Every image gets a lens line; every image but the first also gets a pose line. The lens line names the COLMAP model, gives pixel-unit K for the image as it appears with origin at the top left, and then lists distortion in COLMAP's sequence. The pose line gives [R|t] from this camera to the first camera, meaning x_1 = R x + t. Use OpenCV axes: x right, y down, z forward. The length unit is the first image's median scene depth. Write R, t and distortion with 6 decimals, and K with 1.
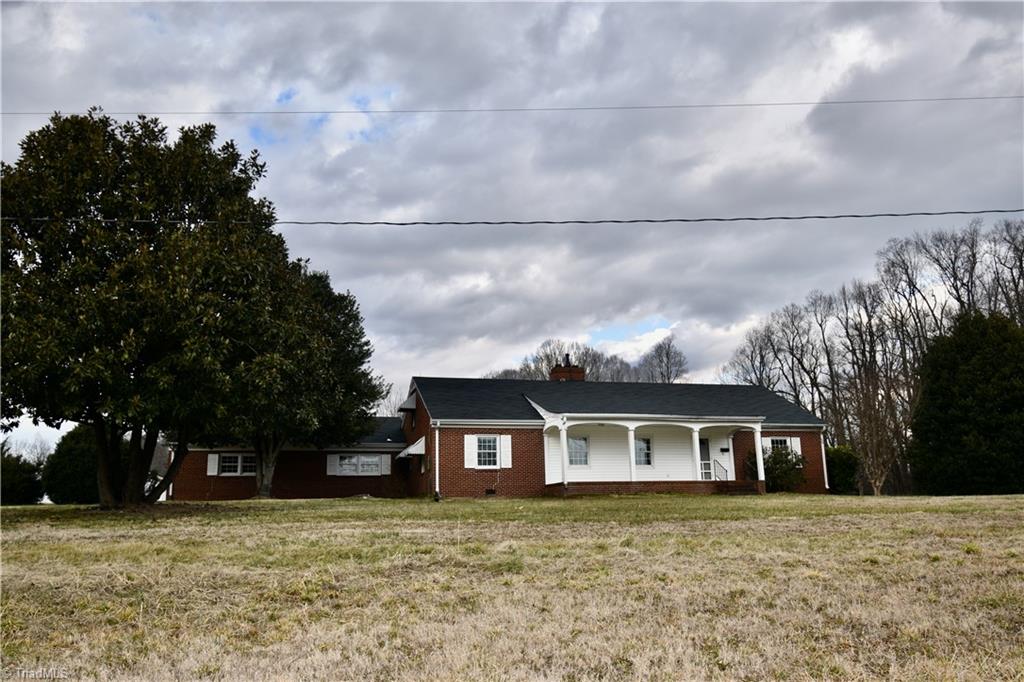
lens RADIAL K [[841.9, 0, 511.3], [0, 841.9, 335.1], [0, 0, 1]] dist [-0.005392, -0.006647]
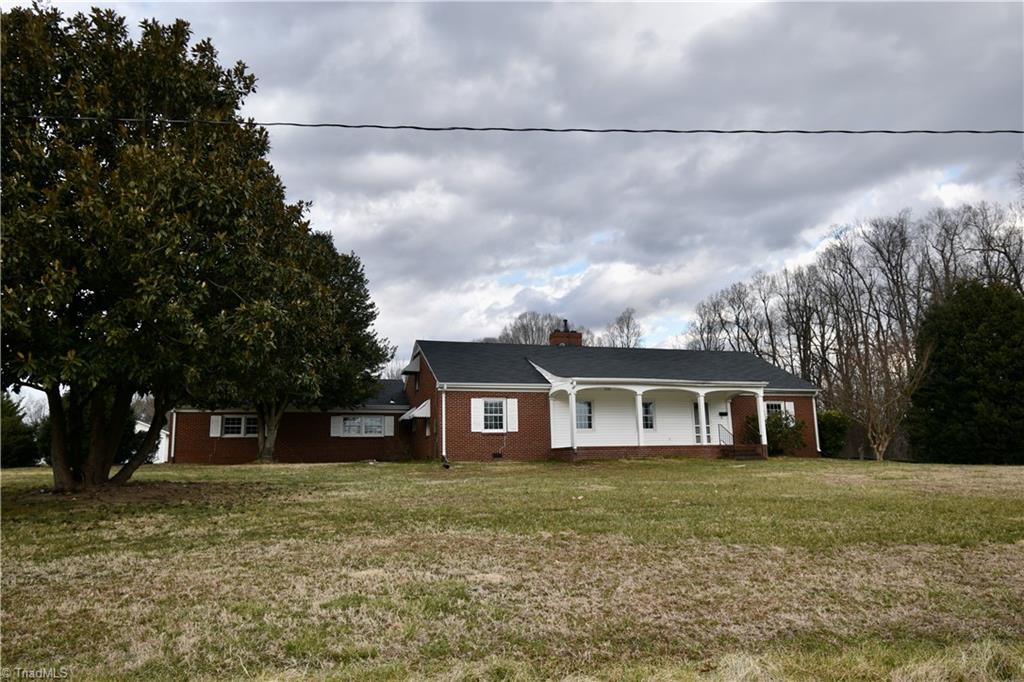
lens RADIAL K [[707.3, 0, 514.5], [0, 707.3, 344.5], [0, 0, 1]] dist [0.015965, 0.012705]
pose [[0.999092, 0.007717, 0.041888, -0.039668], [-0.009734, 0.998792, 0.048156, 0.014153], [-0.041466, -0.048520, 0.997961, 0.167207]]
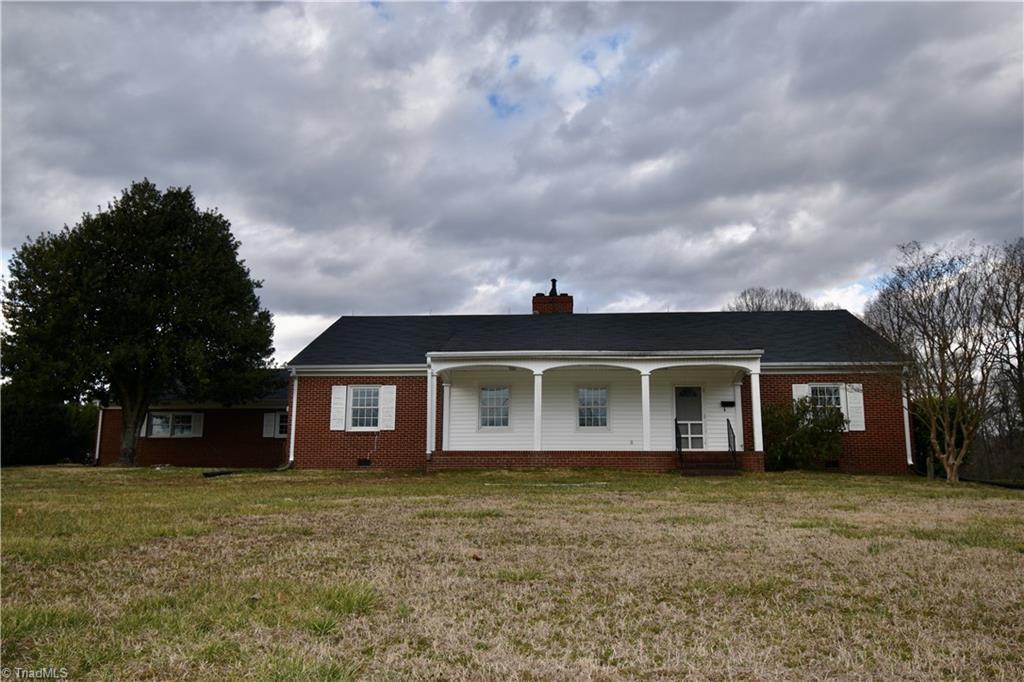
lens RADIAL K [[822.4, 0, 509.6], [0, 822.4, 341.3], [0, 0, 1]] dist [0.013452, 0.000178]
pose [[0.936198, -0.033616, -0.349862, 0.346403], [0.051695, 0.997760, 0.042460, 0.055231], [0.347651, -0.057837, 0.935839, 0.367672]]
